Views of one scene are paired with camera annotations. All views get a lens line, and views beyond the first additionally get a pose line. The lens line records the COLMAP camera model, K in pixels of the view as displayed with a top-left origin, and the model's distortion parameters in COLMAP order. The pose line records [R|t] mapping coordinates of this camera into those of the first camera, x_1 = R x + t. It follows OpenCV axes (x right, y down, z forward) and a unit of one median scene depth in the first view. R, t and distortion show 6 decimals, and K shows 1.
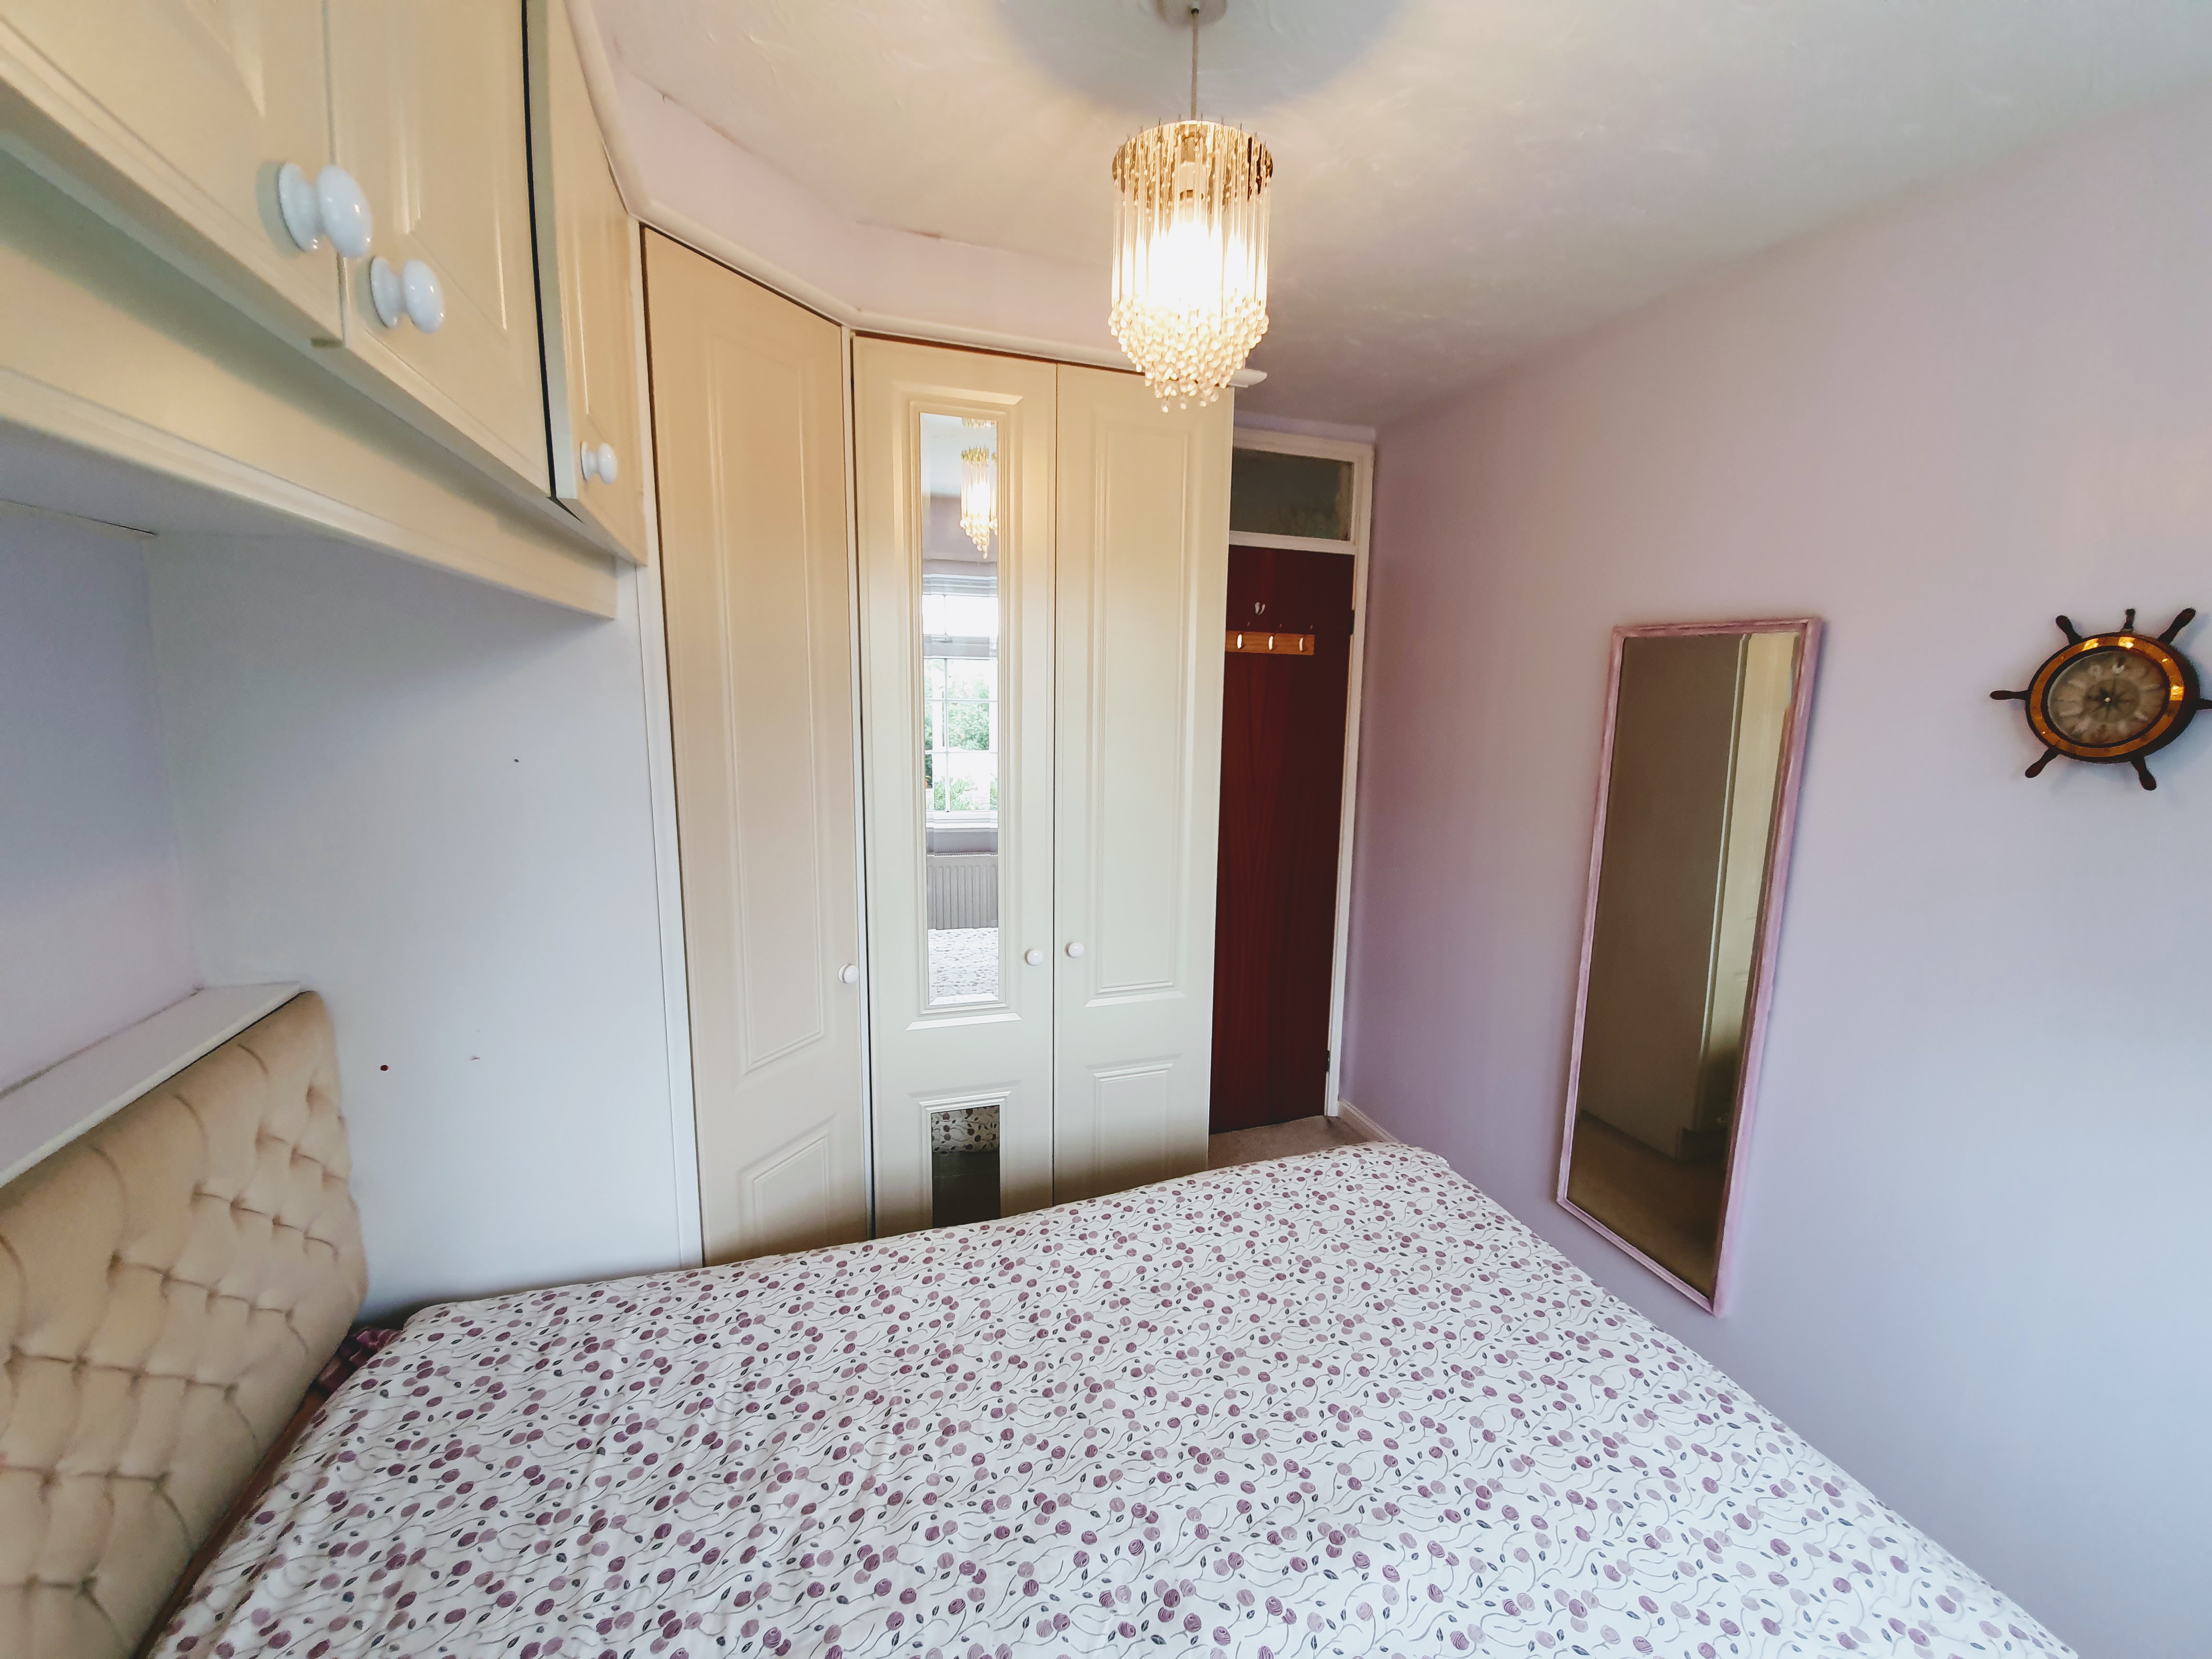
lens RADIAL K [[888.1, 0, 1103.4], [0, 888.1, 830.3], [0, 0, 1]] dist [-0.016316, -0.005749]
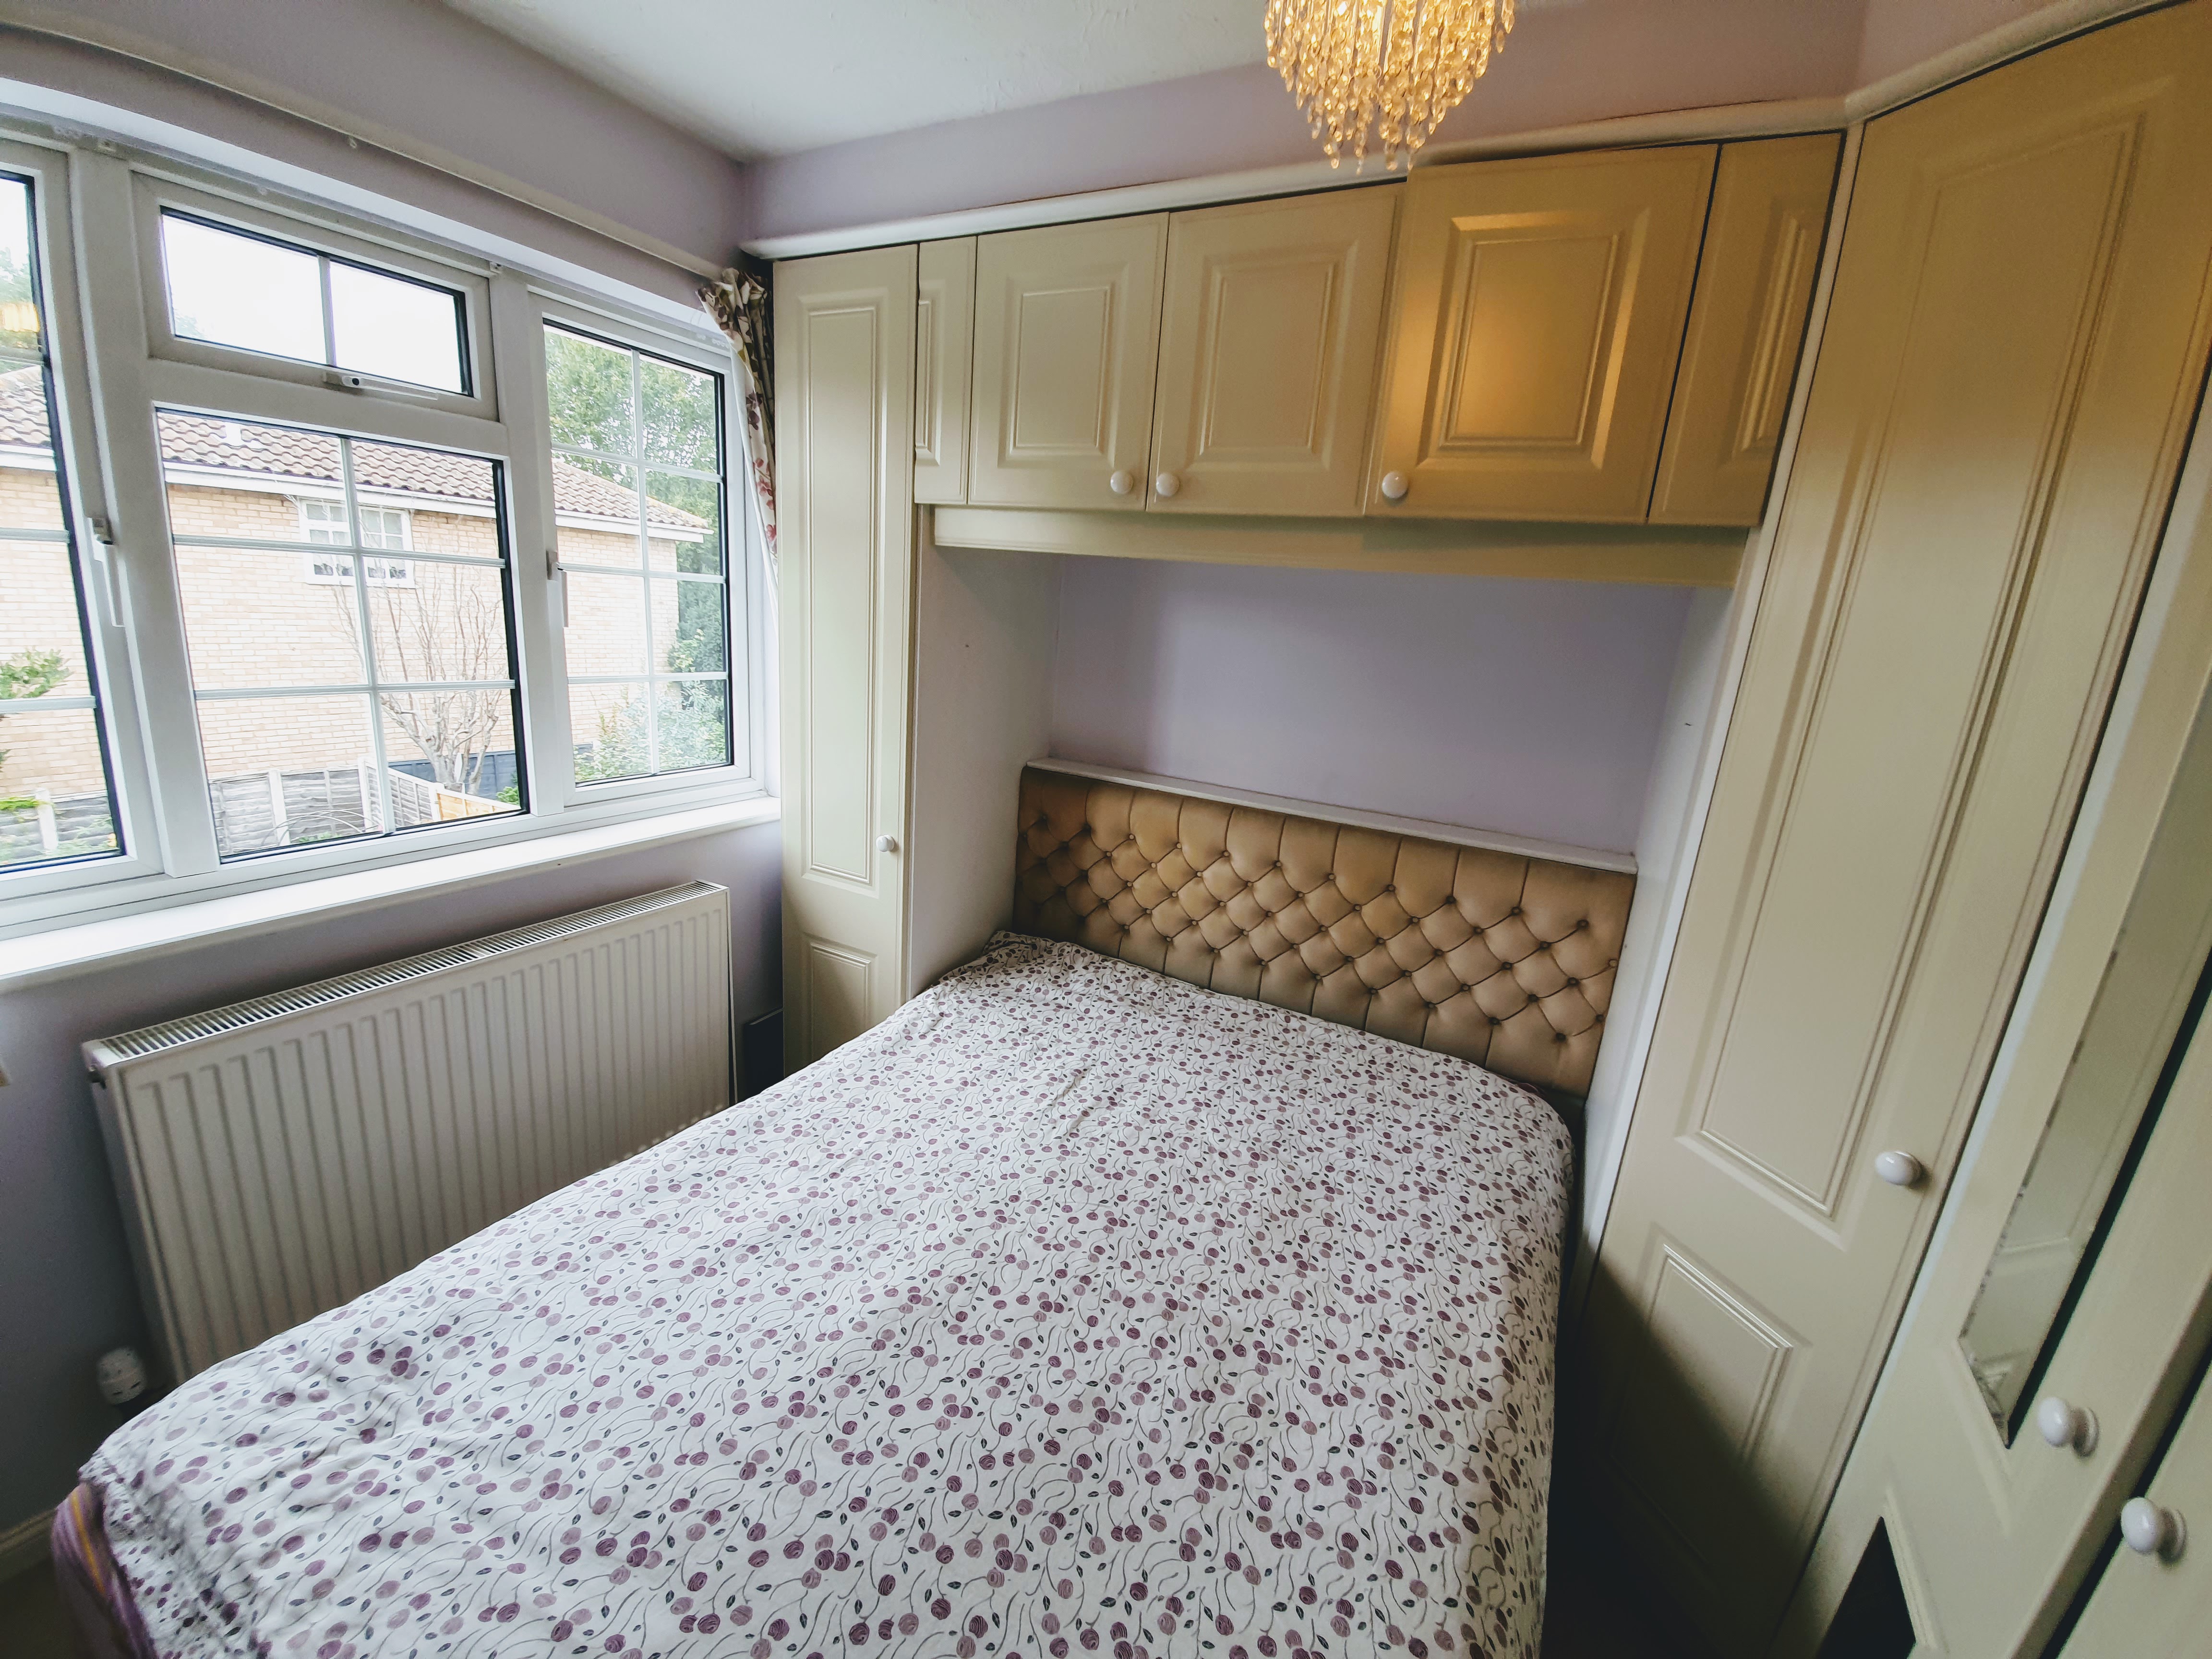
lens RADIAL K [[888.1, 0, 1105.8], [0, 888.1, 825.7], [0, 0, 1]] dist [-0.016316, -0.005749]
pose [[-0.735358, 0.084707, -0.672364, 0.715928], [-0.196172, 0.923071, 0.330843, -0.203113], [0.648664, 0.375187, -0.662170, 1.486207]]
